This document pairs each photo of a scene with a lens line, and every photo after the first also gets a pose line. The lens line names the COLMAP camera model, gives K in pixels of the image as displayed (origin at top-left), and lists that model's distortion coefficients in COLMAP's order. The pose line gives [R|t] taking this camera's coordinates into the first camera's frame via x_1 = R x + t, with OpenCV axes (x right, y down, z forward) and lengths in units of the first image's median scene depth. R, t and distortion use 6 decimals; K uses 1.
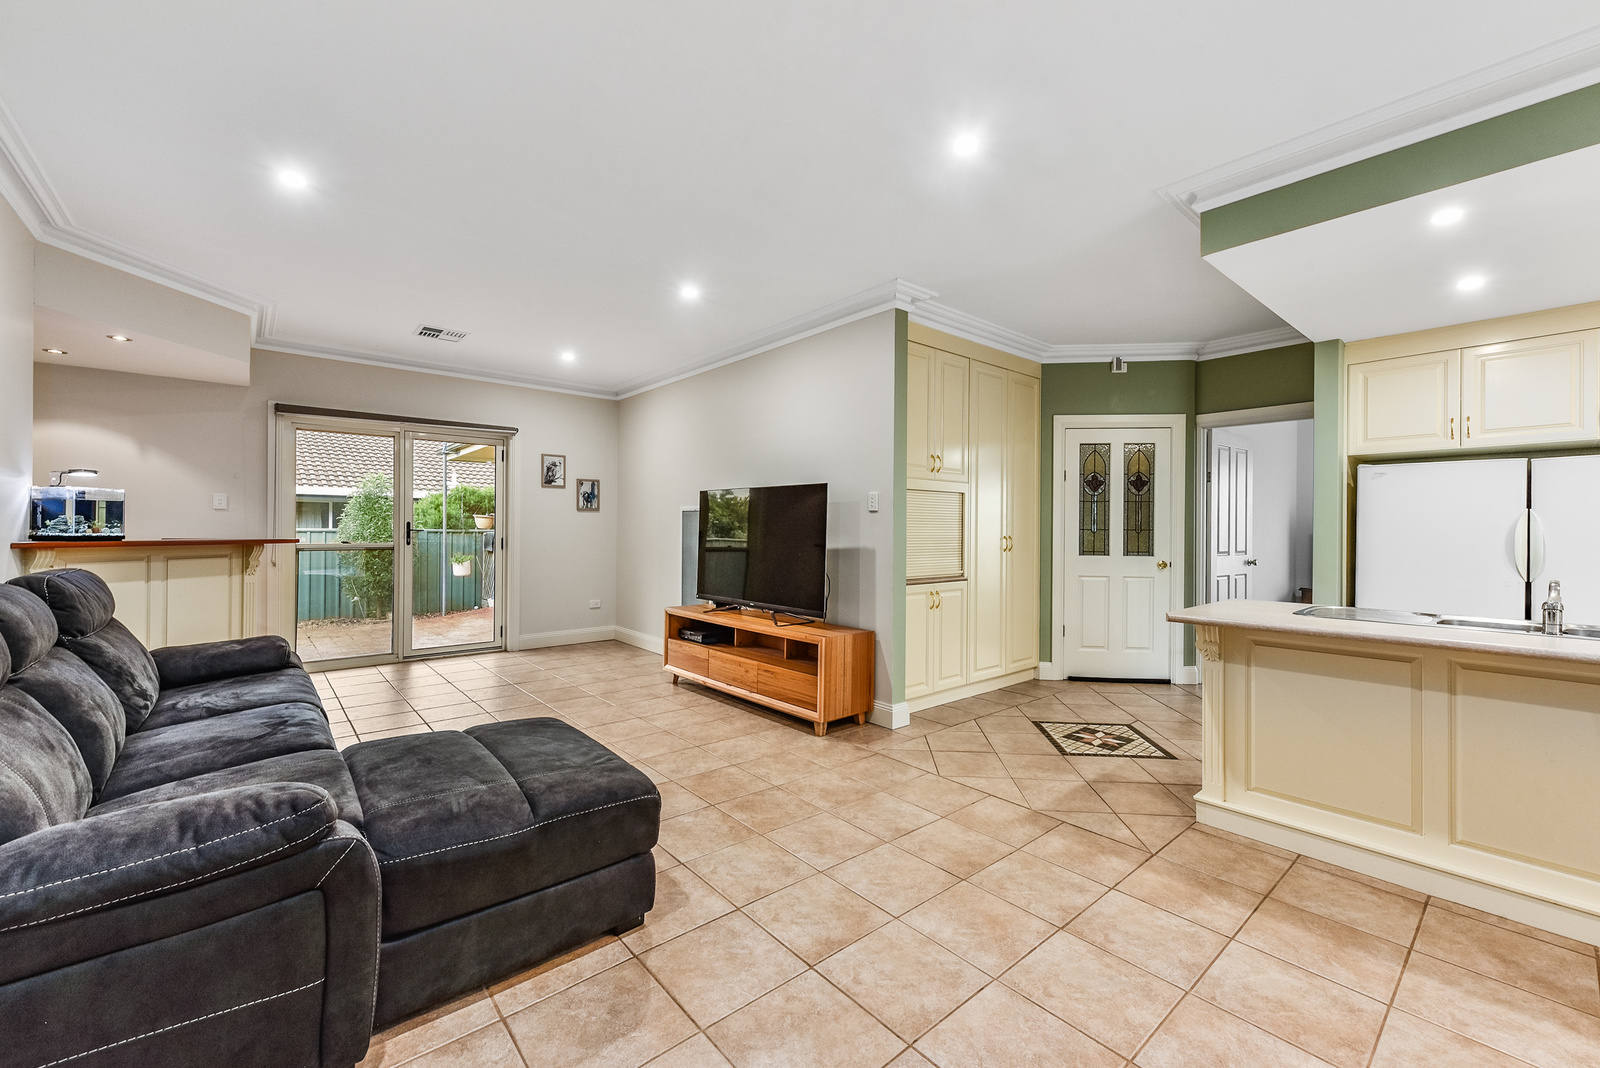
lens RADIAL K [[650.0, 0, 806.3], [0, 650.0, 527.4], [0, 0, 1]] dist [0.005204, -0.000200]
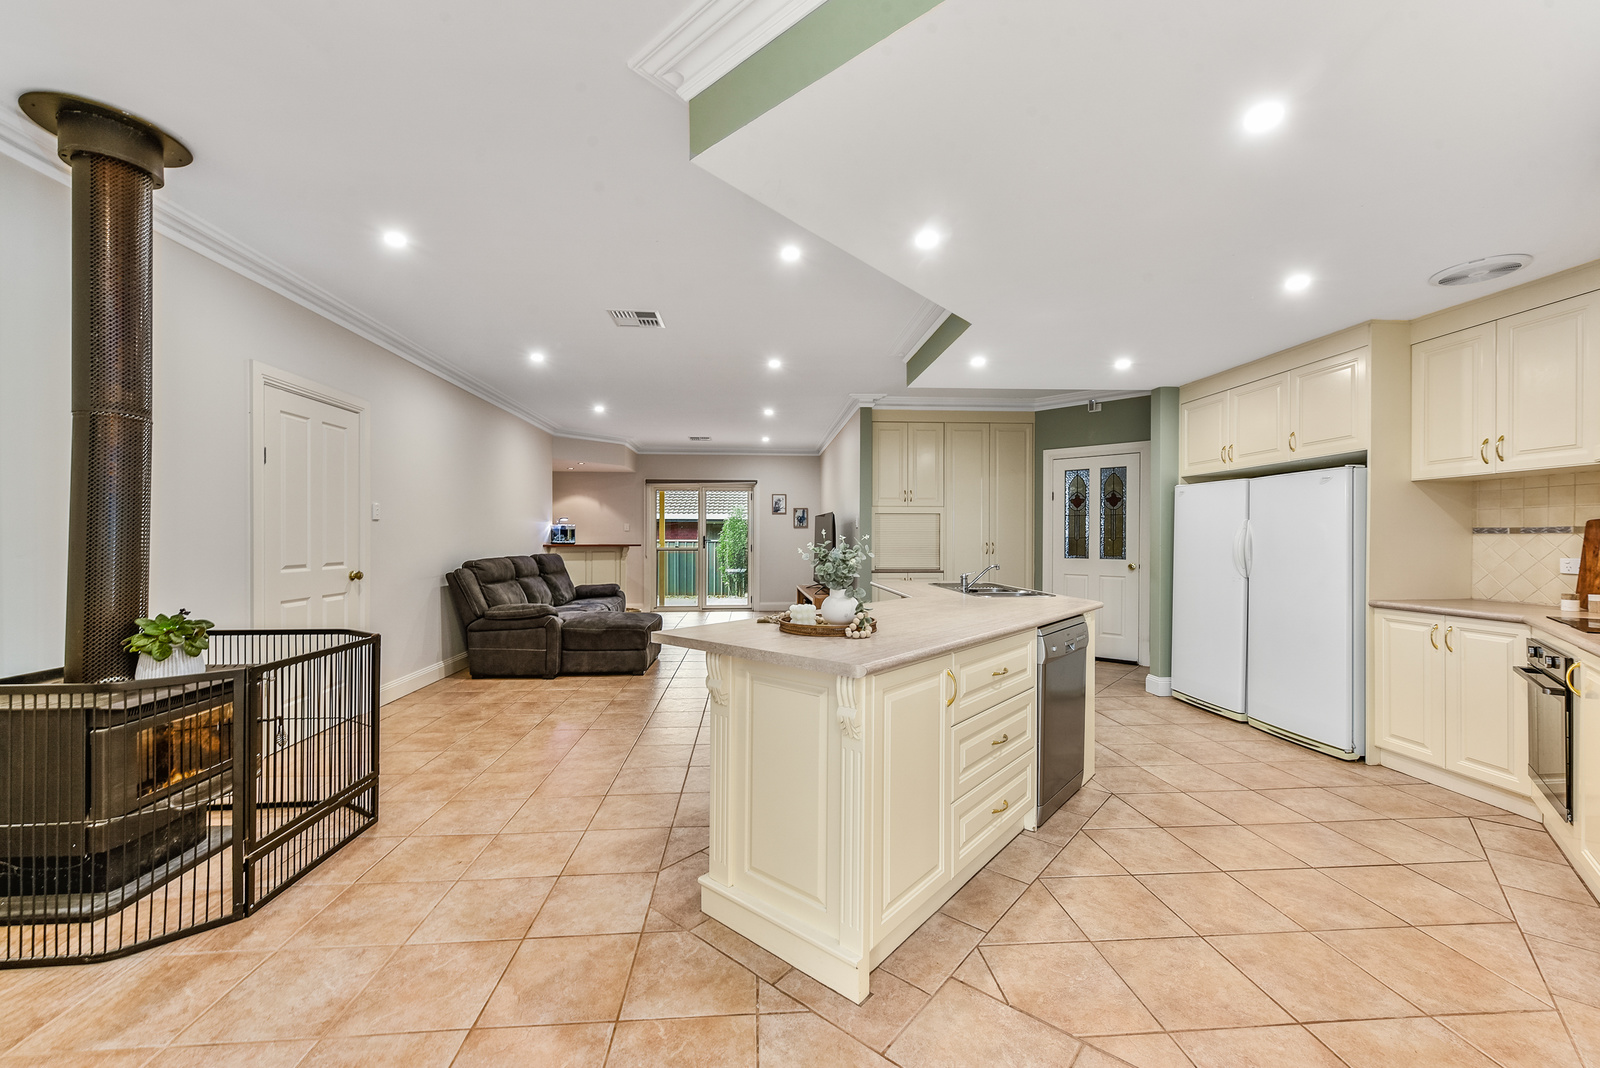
lens RADIAL K [[650.0, 0, 799.4], [0, 650.0, 537.6], [0, 0, 1]] dist [0.005204, -0.000200]
pose [[0.796138, -0.006244, -0.605083, 0.783066], [0.005582, 0.999980, -0.002975, 0.003622], [0.605090, -0.001009, 0.796156, -0.334368]]
